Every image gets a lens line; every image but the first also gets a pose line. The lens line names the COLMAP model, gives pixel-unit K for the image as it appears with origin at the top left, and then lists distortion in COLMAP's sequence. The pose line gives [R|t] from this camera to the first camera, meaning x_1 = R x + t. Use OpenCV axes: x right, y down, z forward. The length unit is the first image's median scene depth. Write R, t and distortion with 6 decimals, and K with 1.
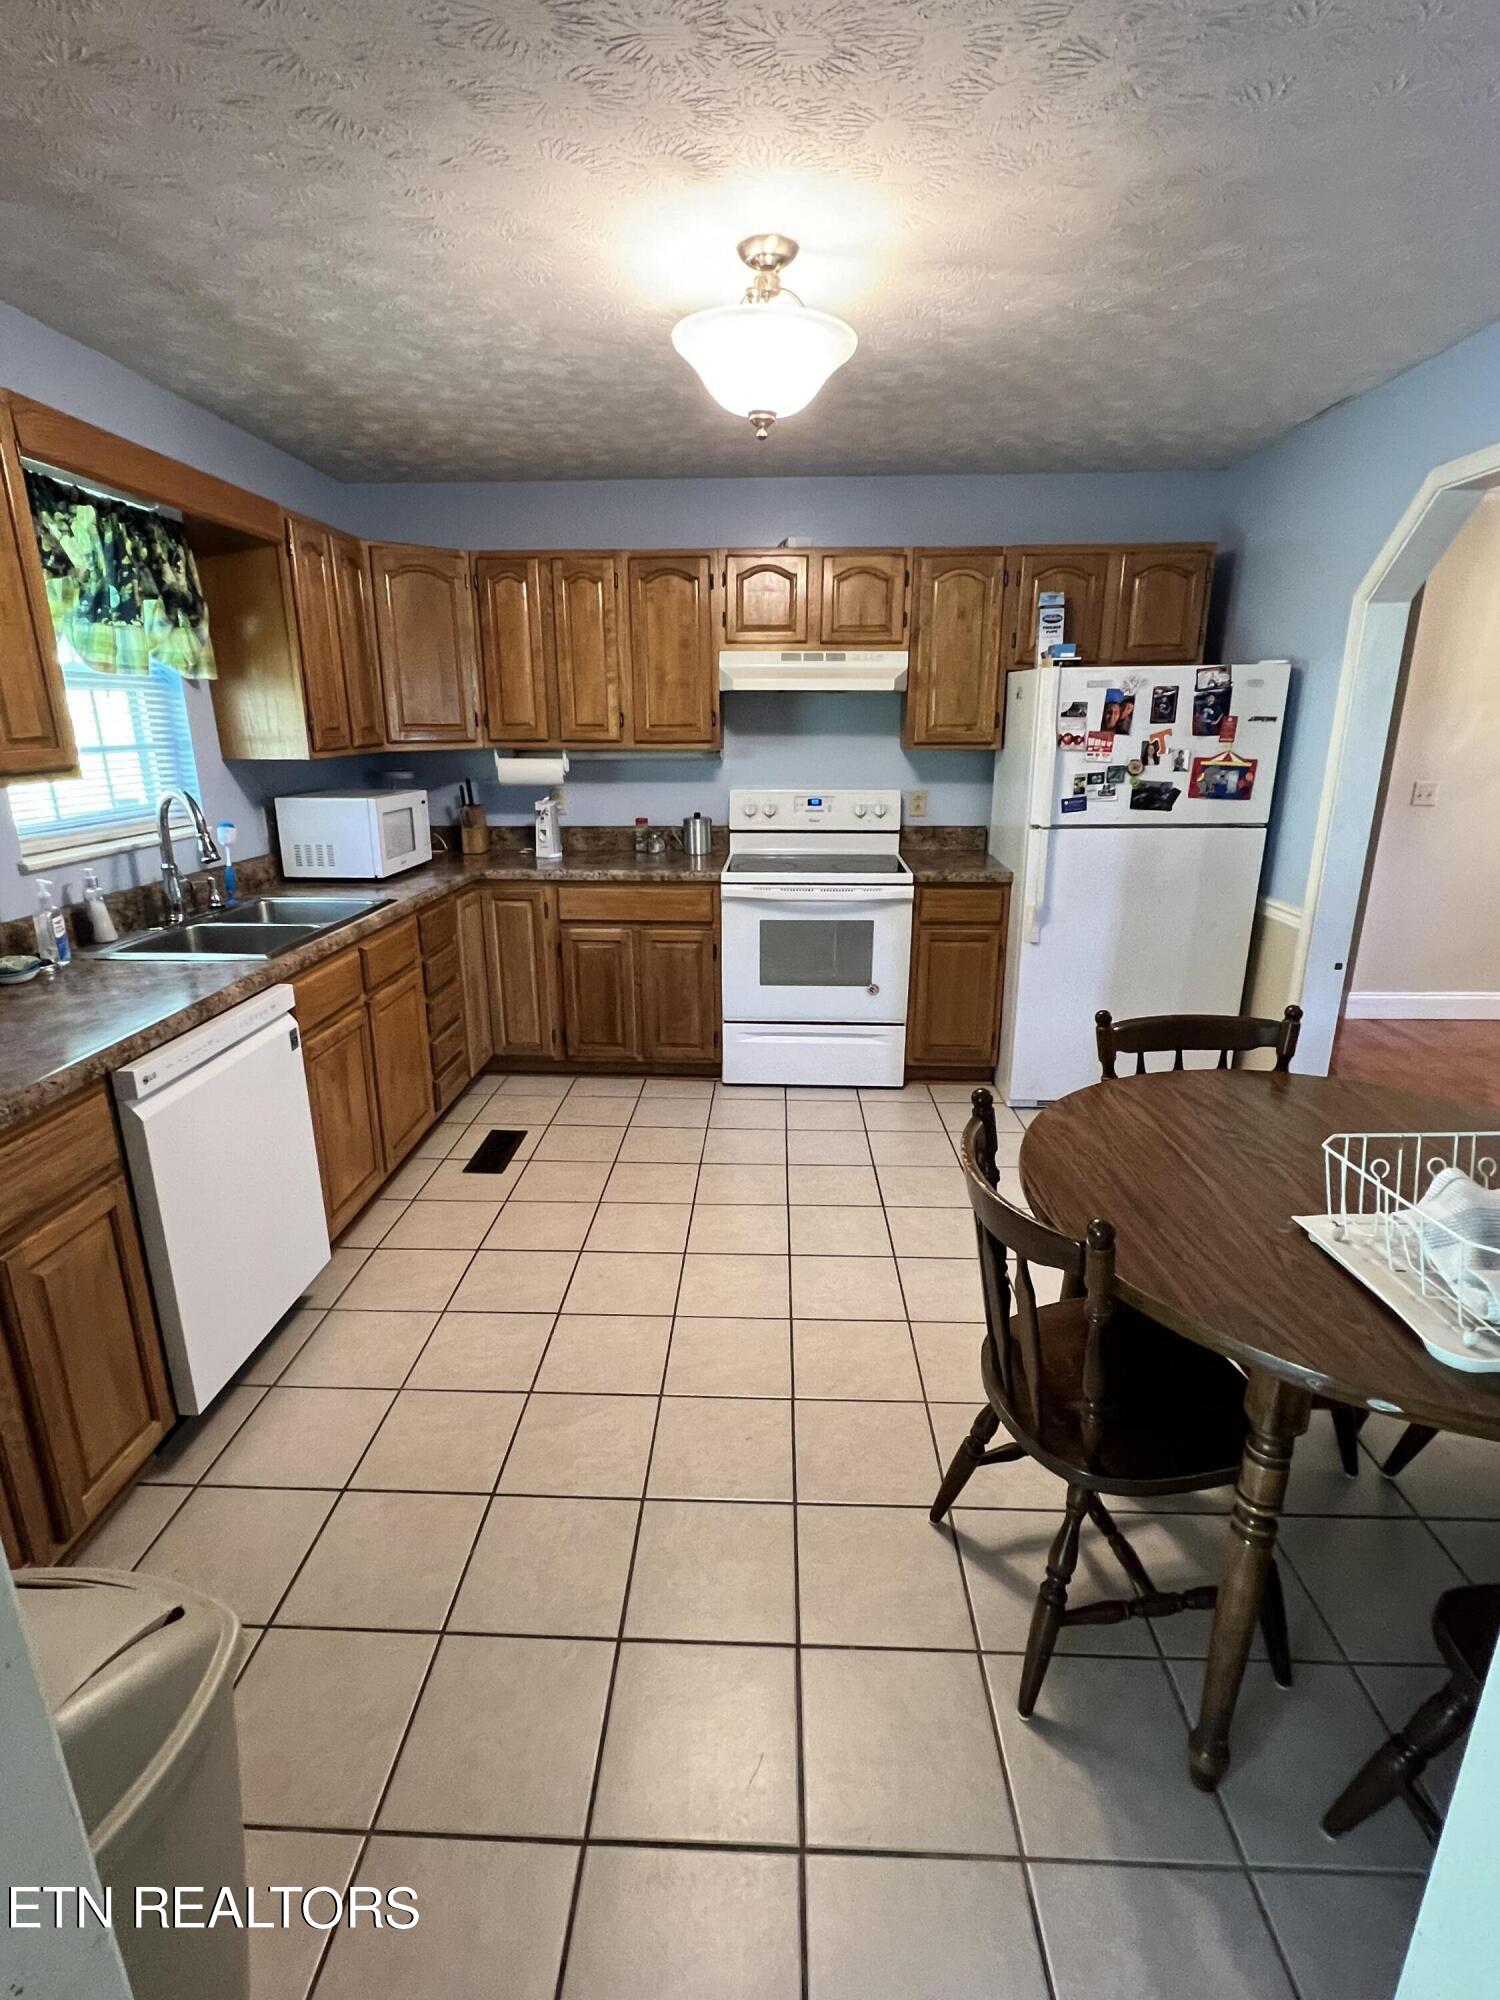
lens RADIAL K [[956.8, 0, 745.3], [0, 956.8, 993.1], [0, 0, 1]] dist [-0.002576, -0.001145]
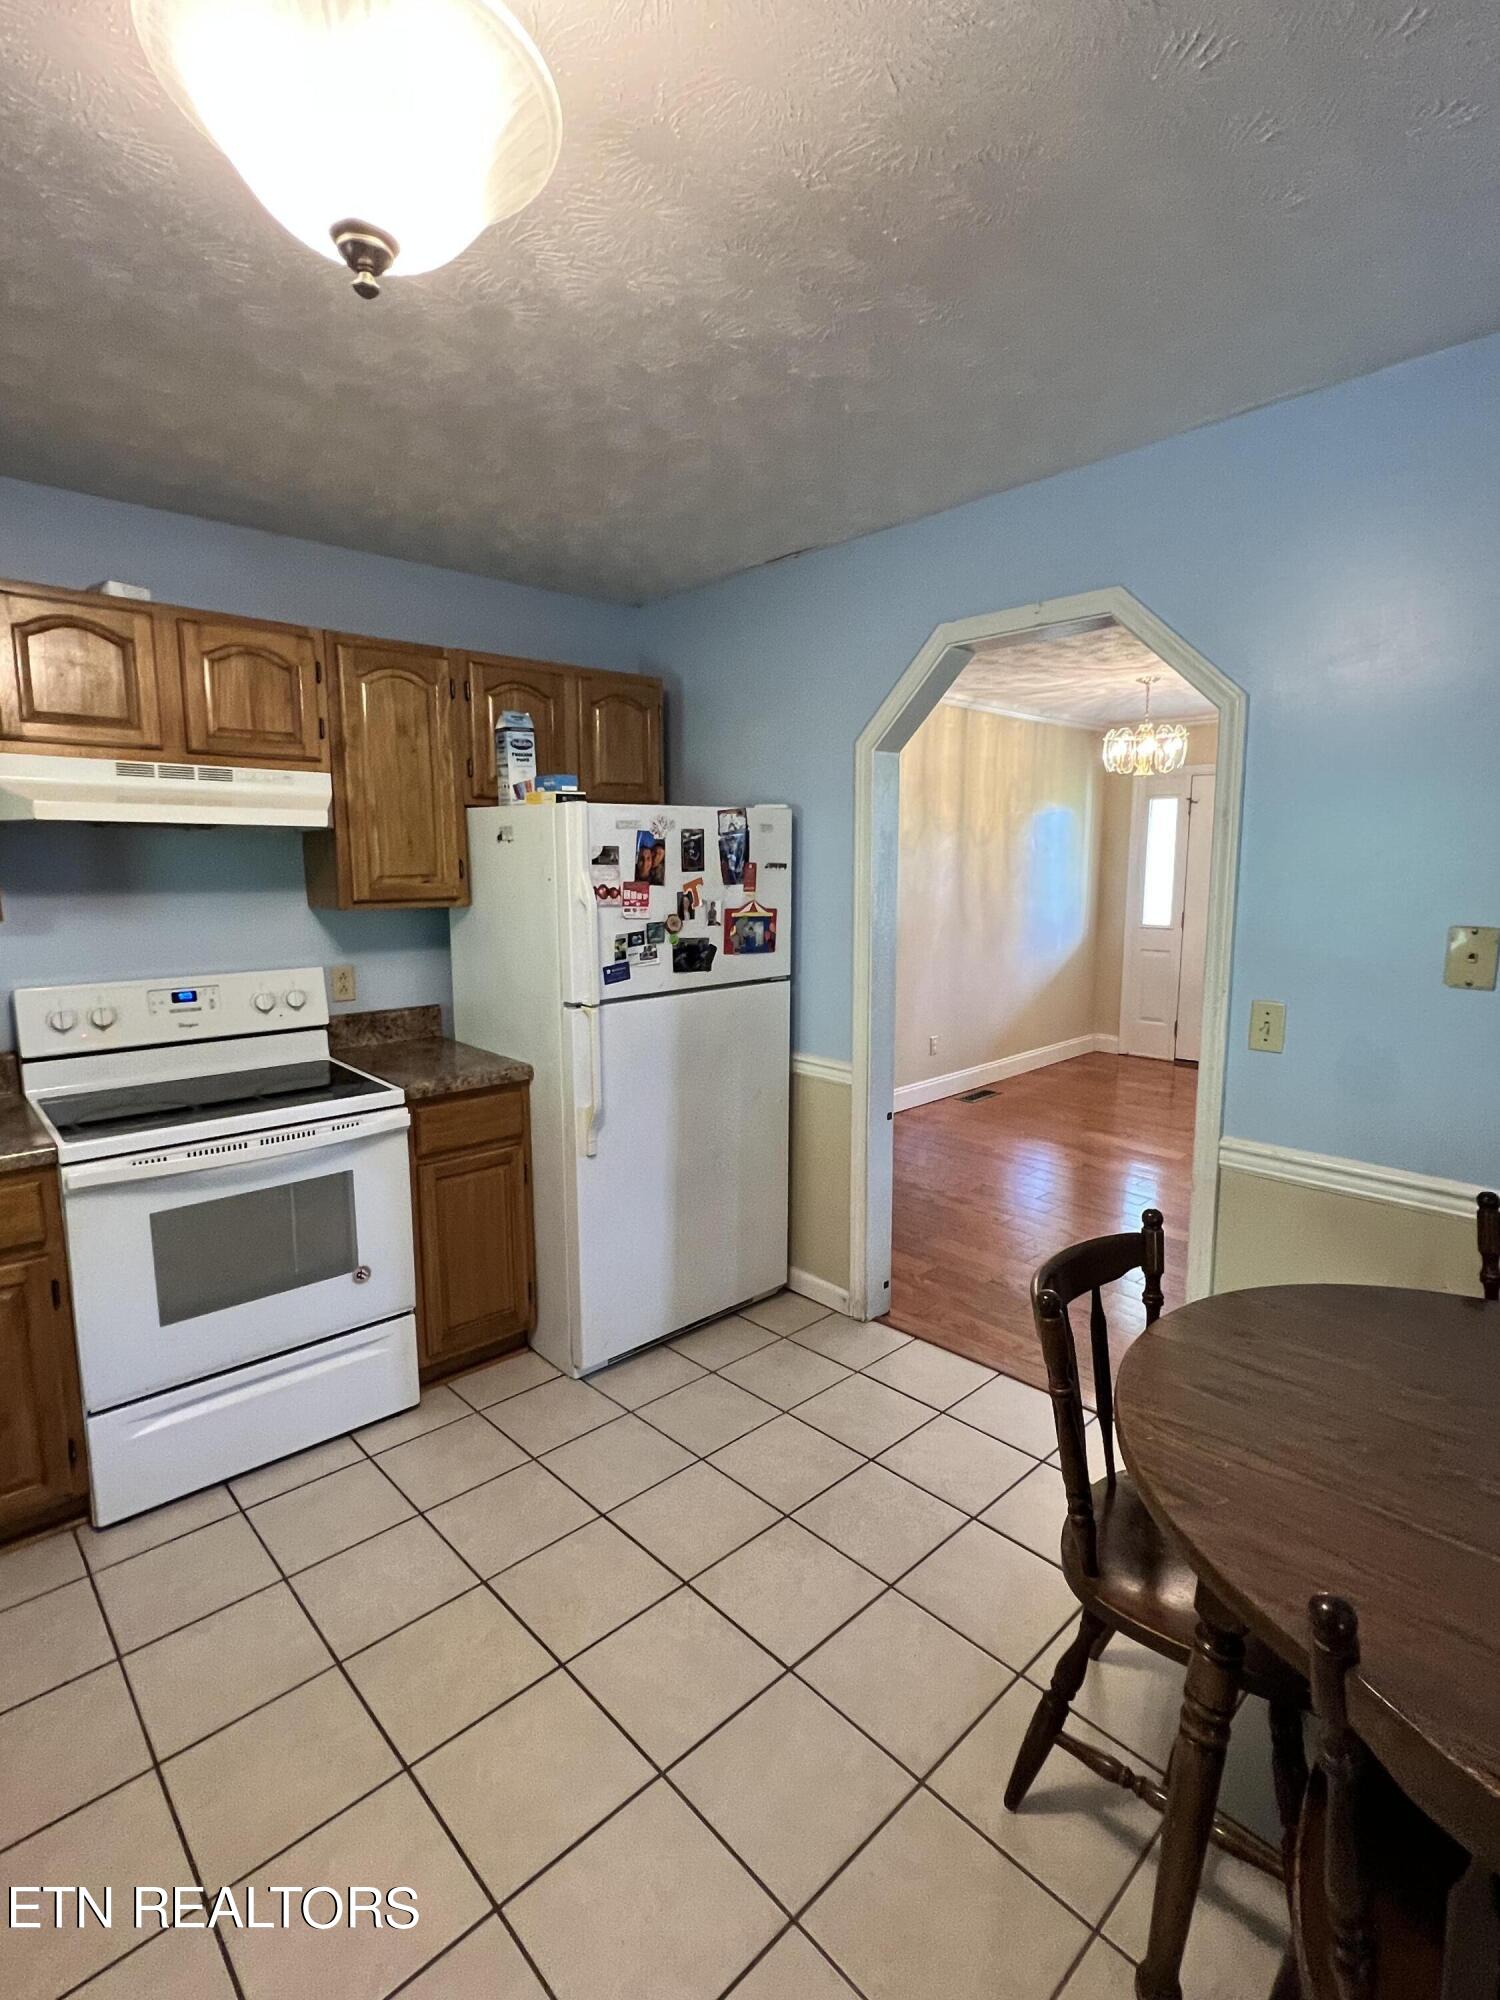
lens RADIAL K [[956.8, 0, 745.3], [0, 956.8, 993.1], [0, 0, 1]] dist [-0.002576, -0.001145]
pose [[0.705783, -0.097906, 0.701630, -0.122906], [0.198462, 0.978072, -0.063156, -0.101431], [-0.680061, 0.183821, 0.709737, 0.344187]]
